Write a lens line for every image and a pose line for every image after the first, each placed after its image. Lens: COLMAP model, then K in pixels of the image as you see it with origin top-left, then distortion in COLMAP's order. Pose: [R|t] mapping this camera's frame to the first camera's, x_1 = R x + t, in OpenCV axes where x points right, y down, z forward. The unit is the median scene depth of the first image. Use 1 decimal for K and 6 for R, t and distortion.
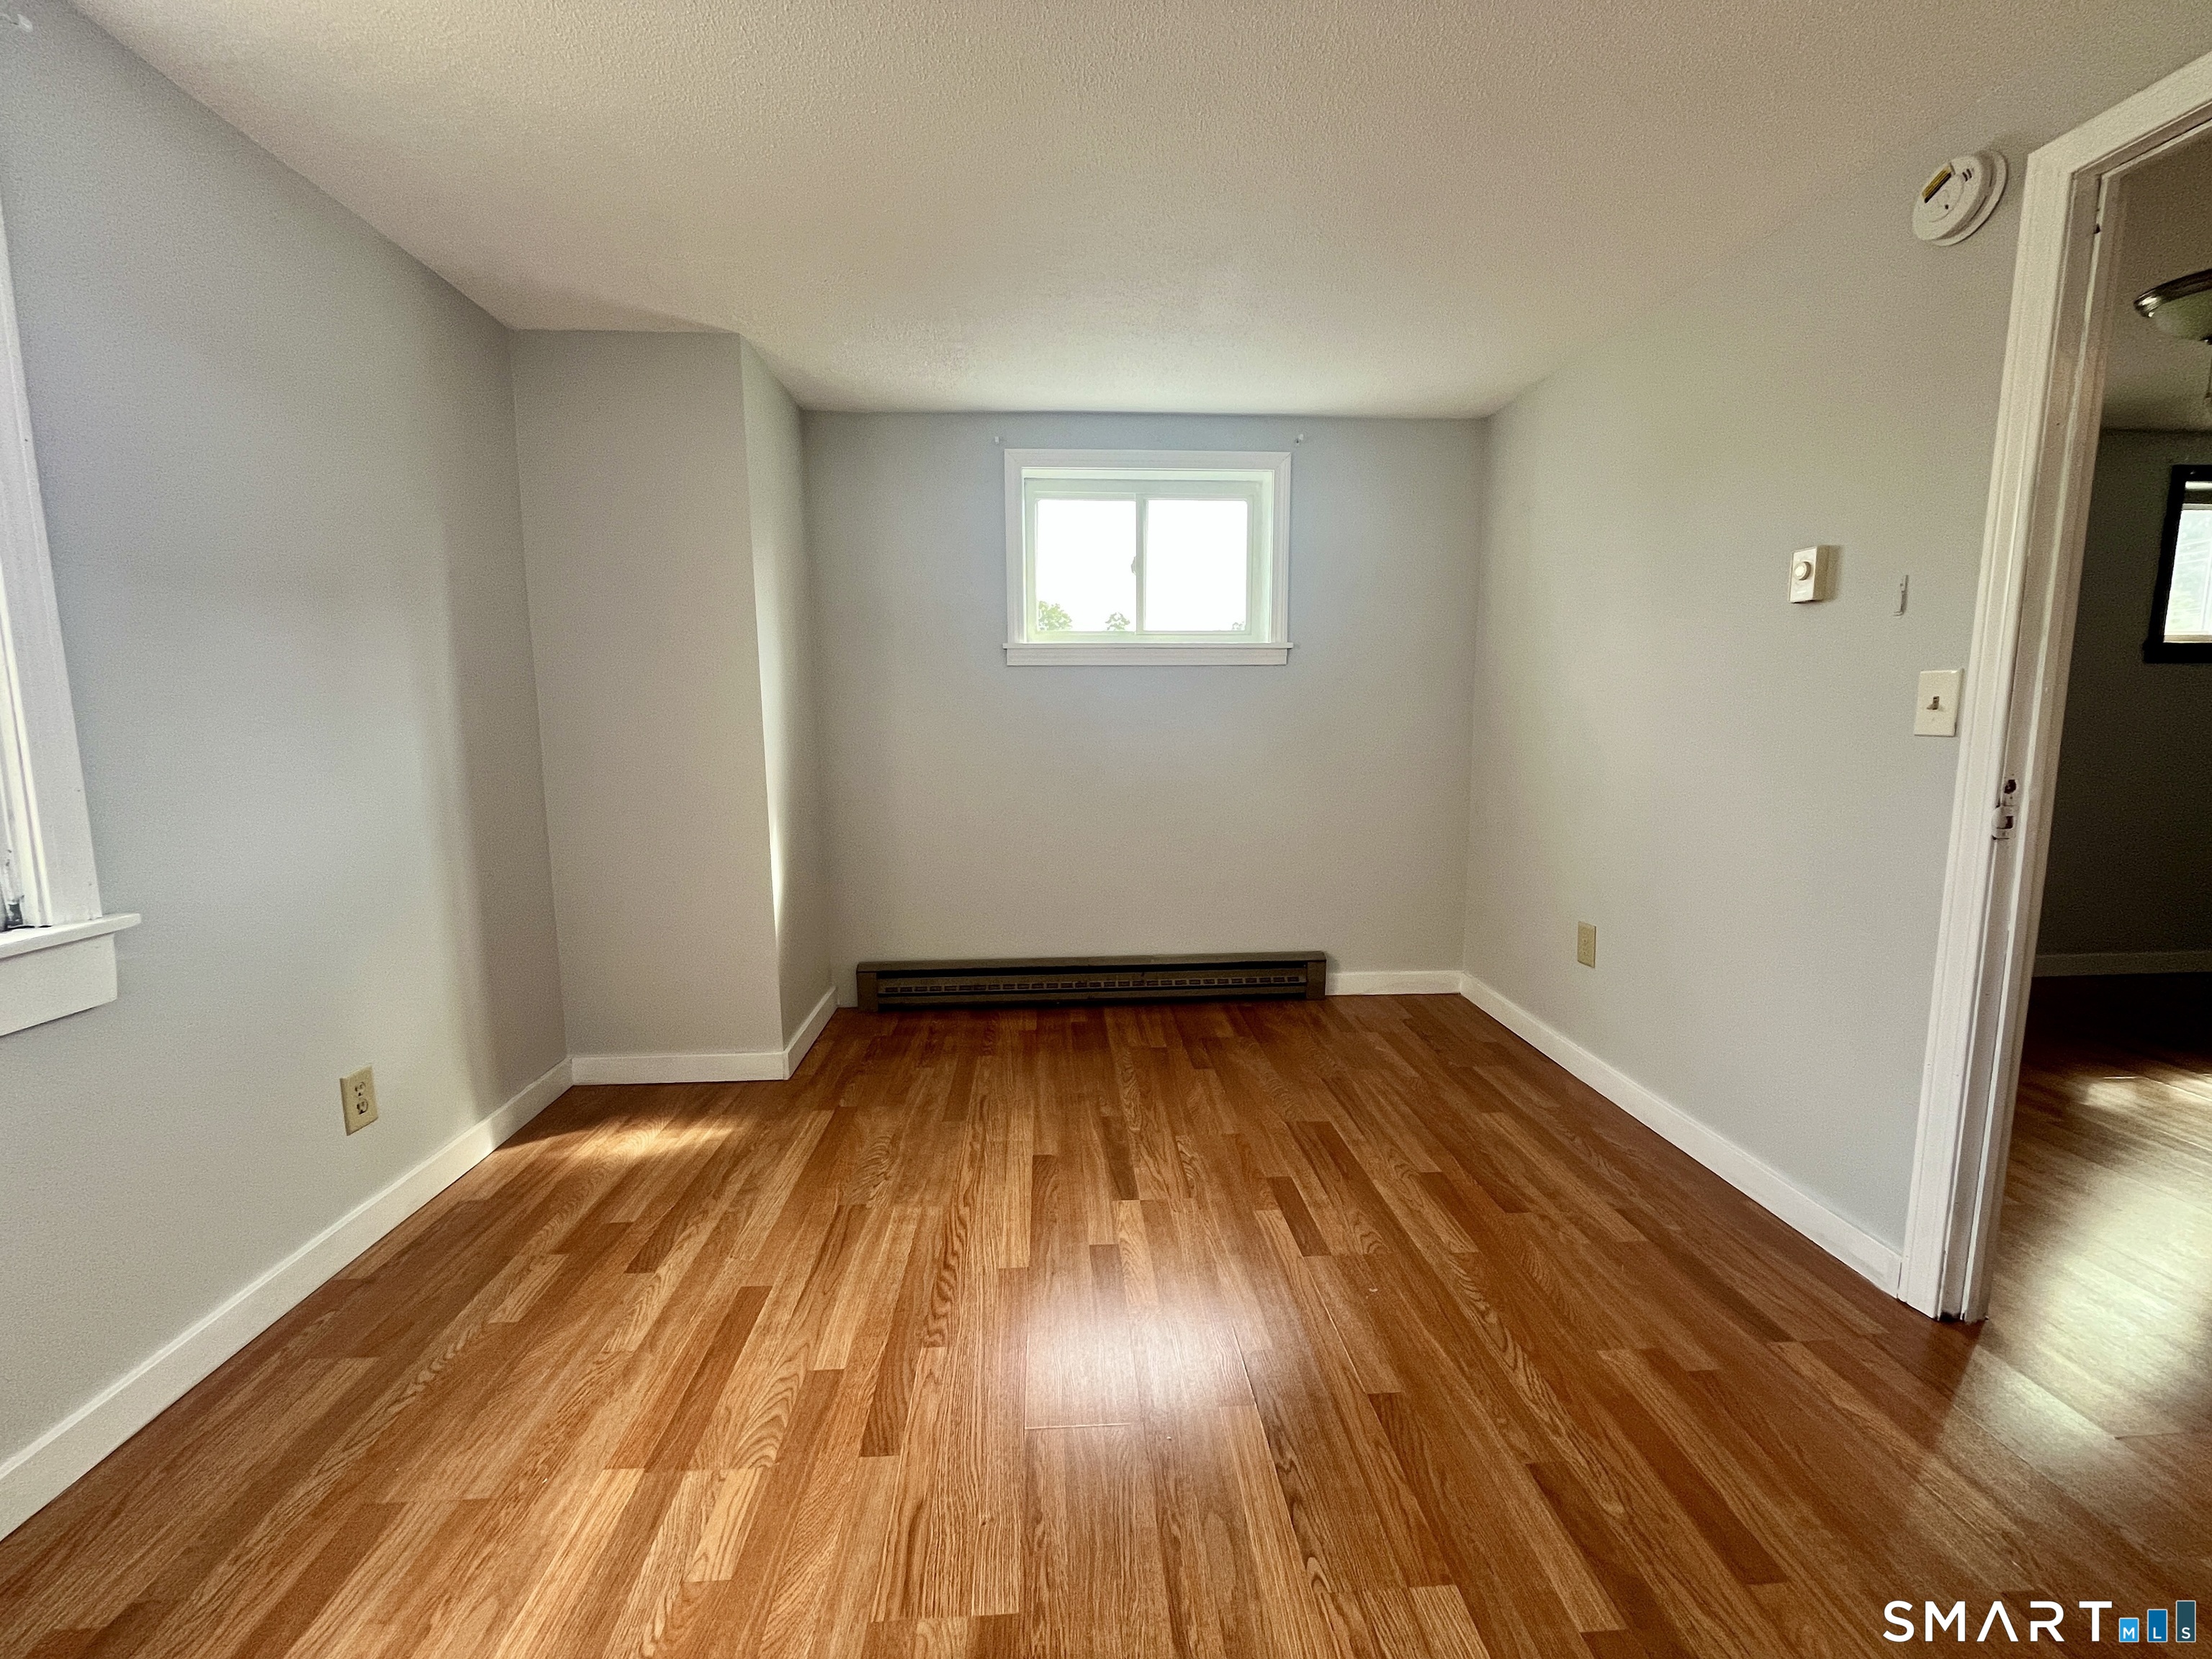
lens RADIAL K [[898.9, 0, 1119.9], [0, 898.9, 809.5], [0, 0, 1]] dist [-0.004320, 0.000111]
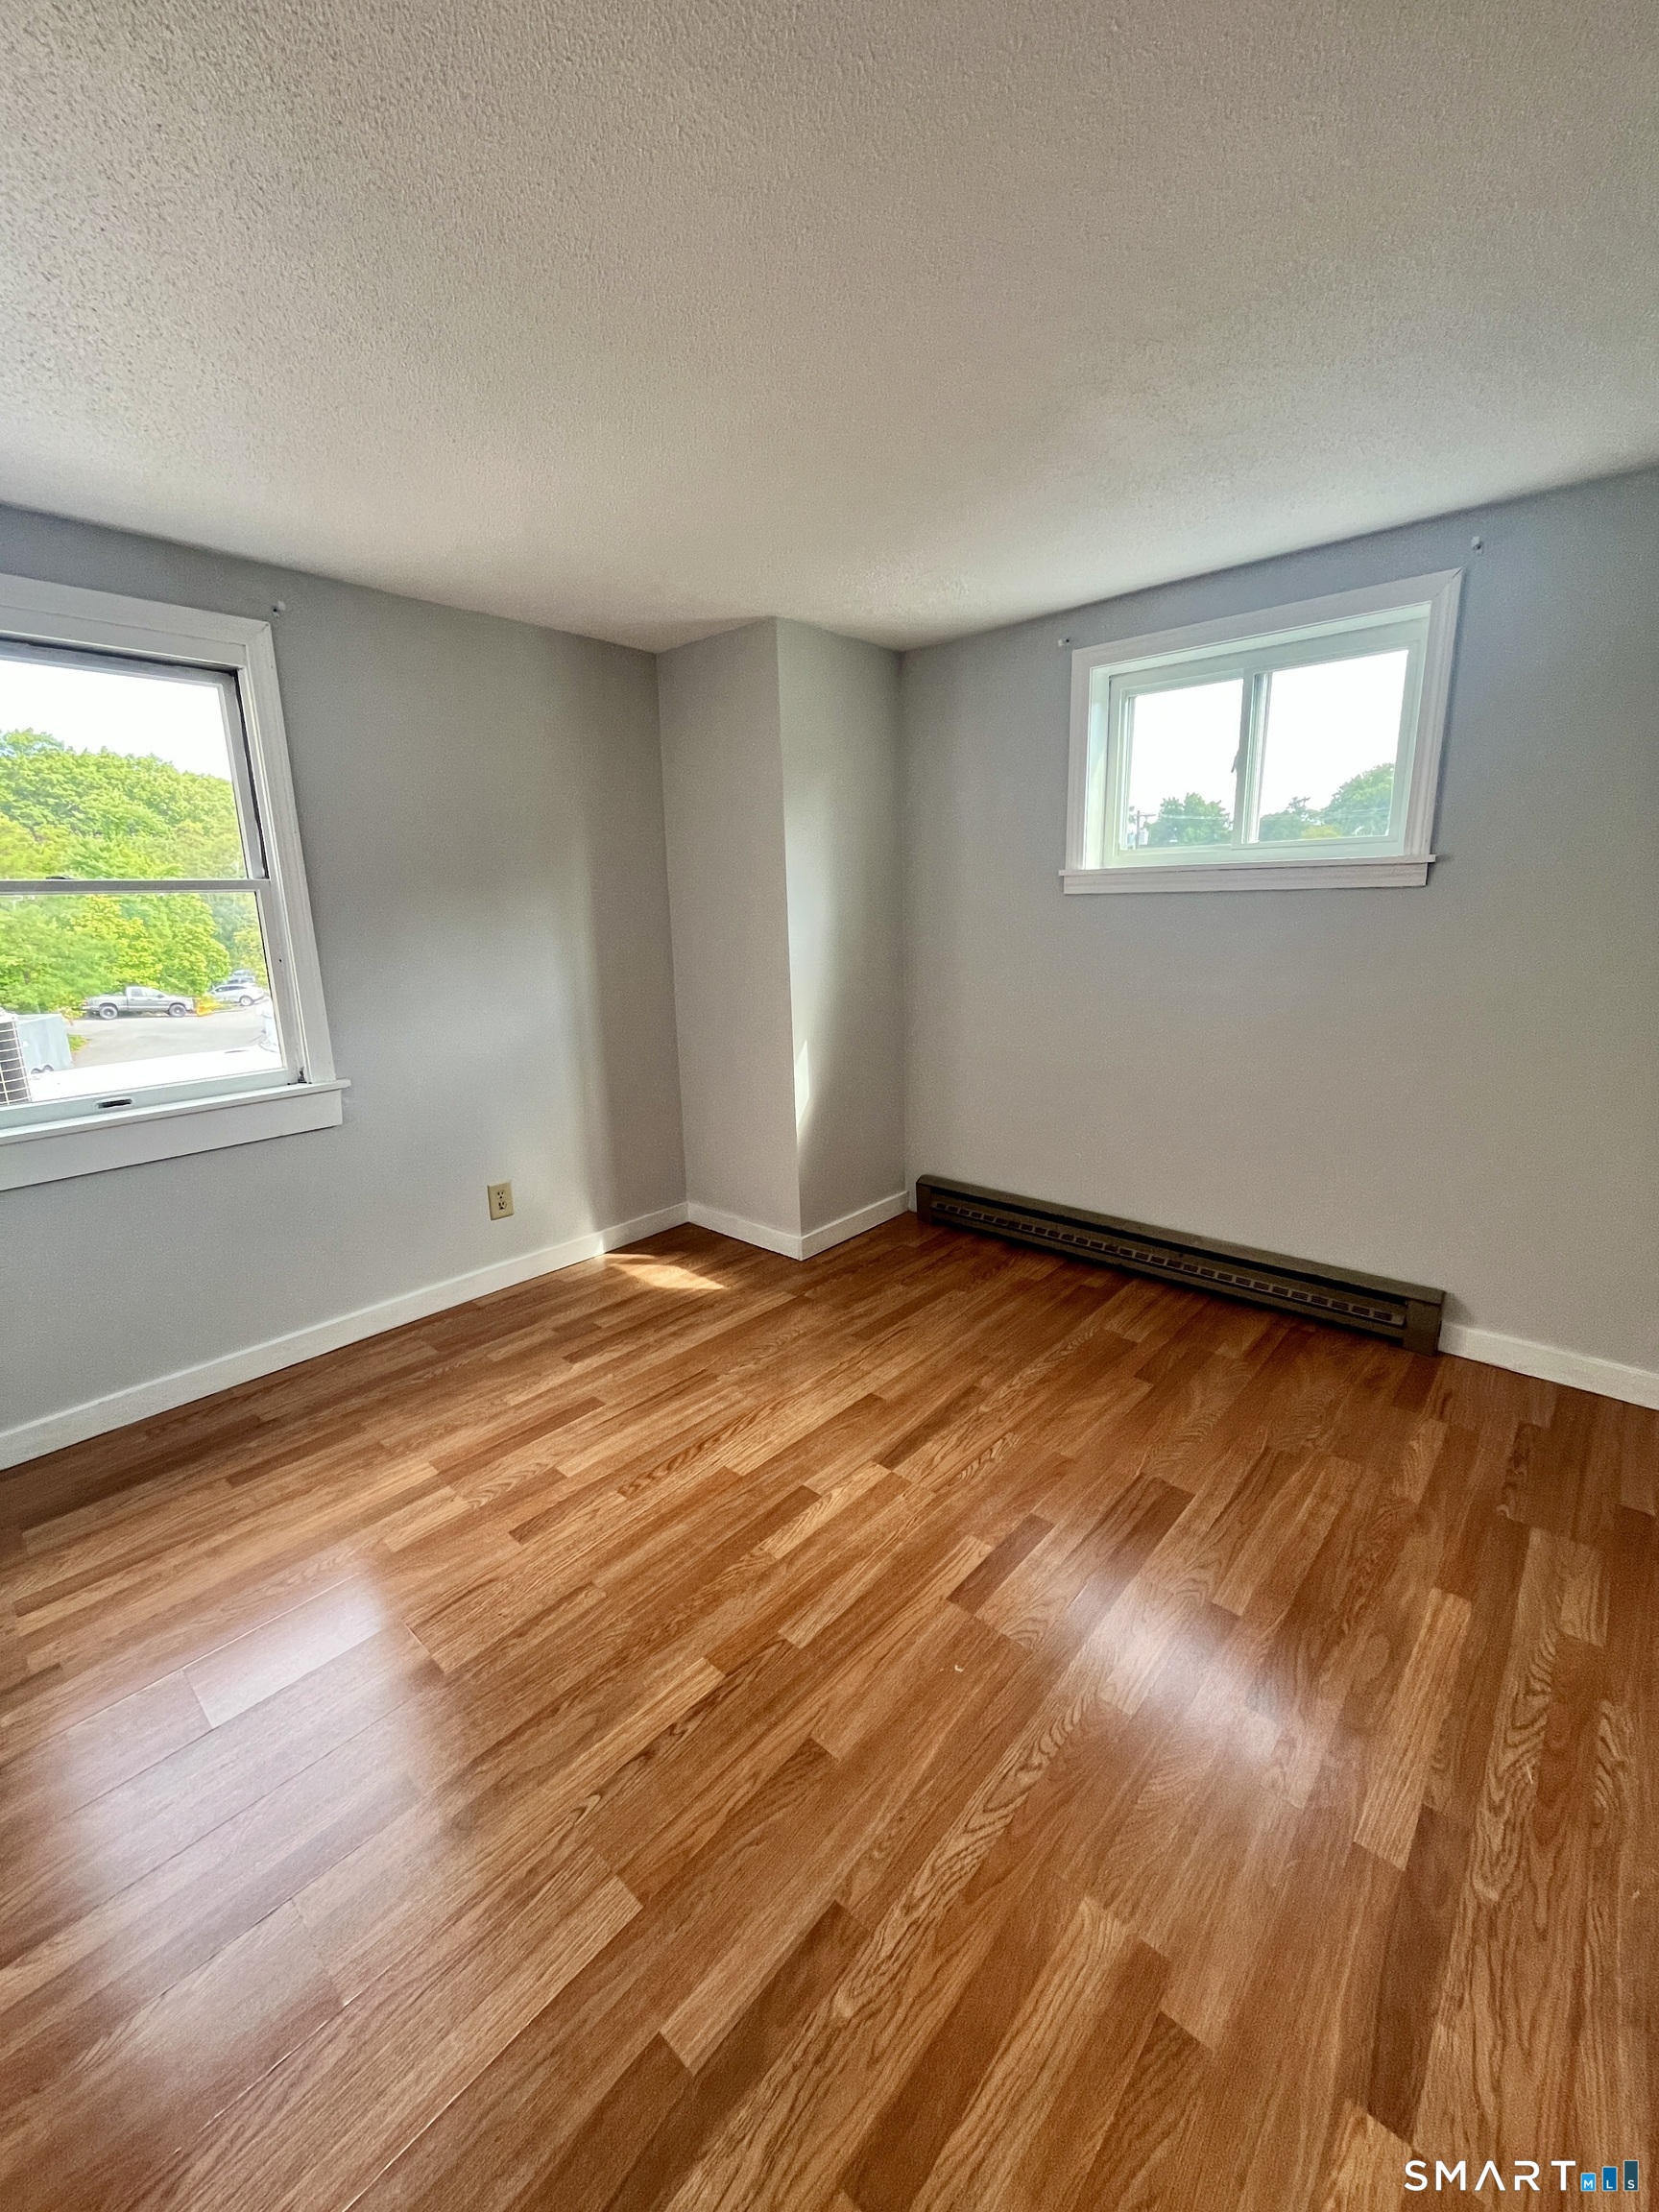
lens RADIAL K [[898.9, 0, 808.4], [0, 898.9, 1088.6], [0, 0, 1]] dist [-0.004320, 0.000111]
pose [[0.695743, 0.137676, -0.704973, 0.619615], [-0.057267, 0.988967, 0.136621, -0.122970], [0.716005, -0.054682, 0.695951, 0.263156]]
